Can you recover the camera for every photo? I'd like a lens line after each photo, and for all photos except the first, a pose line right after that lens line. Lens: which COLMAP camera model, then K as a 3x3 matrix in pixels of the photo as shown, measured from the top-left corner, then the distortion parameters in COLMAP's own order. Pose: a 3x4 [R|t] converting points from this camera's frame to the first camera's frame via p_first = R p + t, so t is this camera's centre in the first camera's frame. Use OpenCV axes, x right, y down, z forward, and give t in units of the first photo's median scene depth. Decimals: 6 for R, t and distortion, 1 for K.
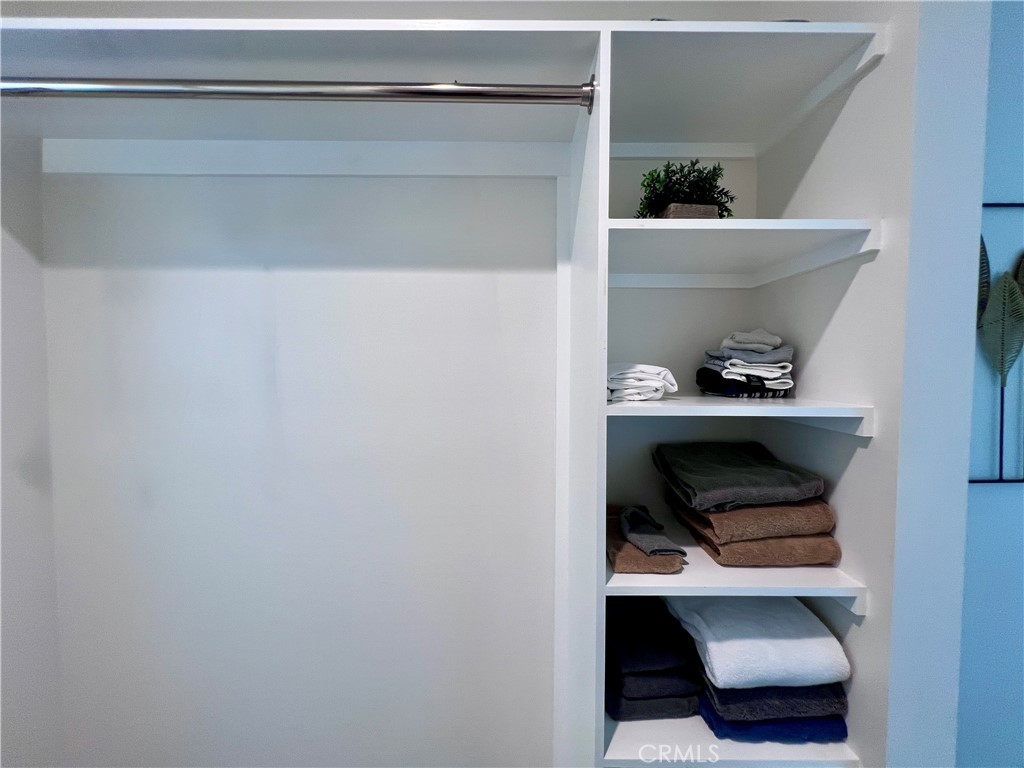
lens RADIAL K [[410.1, 0, 507.3], [0, 410.1, 382.4], [0, 0, 1]] dist [-0.004725, 0.001540]
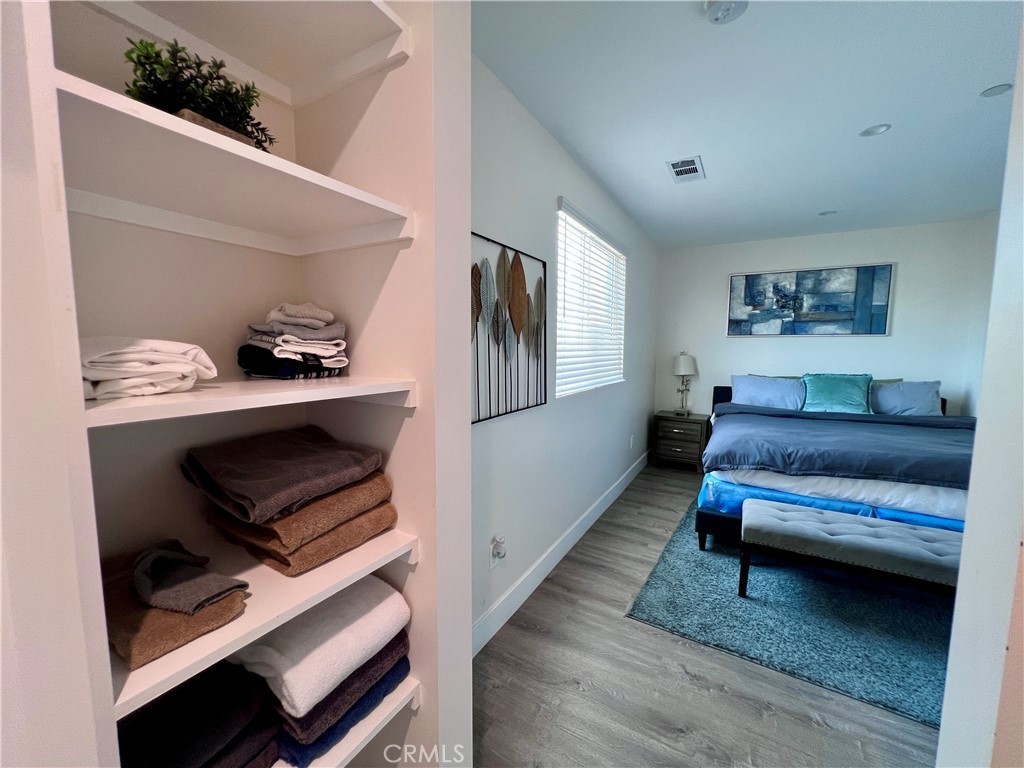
lens RADIAL K [[410.1, 0, 511.6], [0, 410.1, 383.8], [0, 0, 1]] dist [-0.004725, 0.001540]
pose [[0.498946, -0.077462, 0.863164, 0.045365], [0.028798, 0.996929, 0.072821, -0.004142], [-0.866155, -0.011476, 0.499644, 0.181960]]
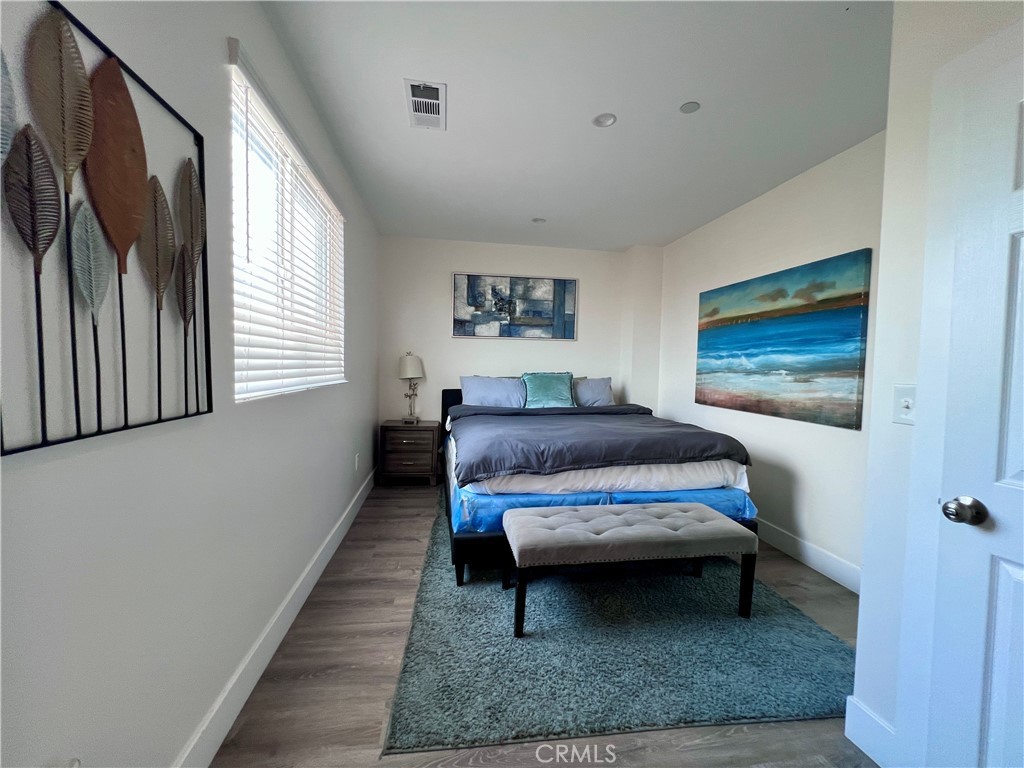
lens RADIAL K [[410.1, 0, 510.2], [0, 410.1, 384.6], [0, 0, 1]] dist [-0.004725, 0.001540]
pose [[-0.159878, -0.051431, 0.985796, 0.887867], [0.018940, 0.998298, 0.055155, 0.166781], [-0.986955, 0.027489, -0.158632, 0.522023]]
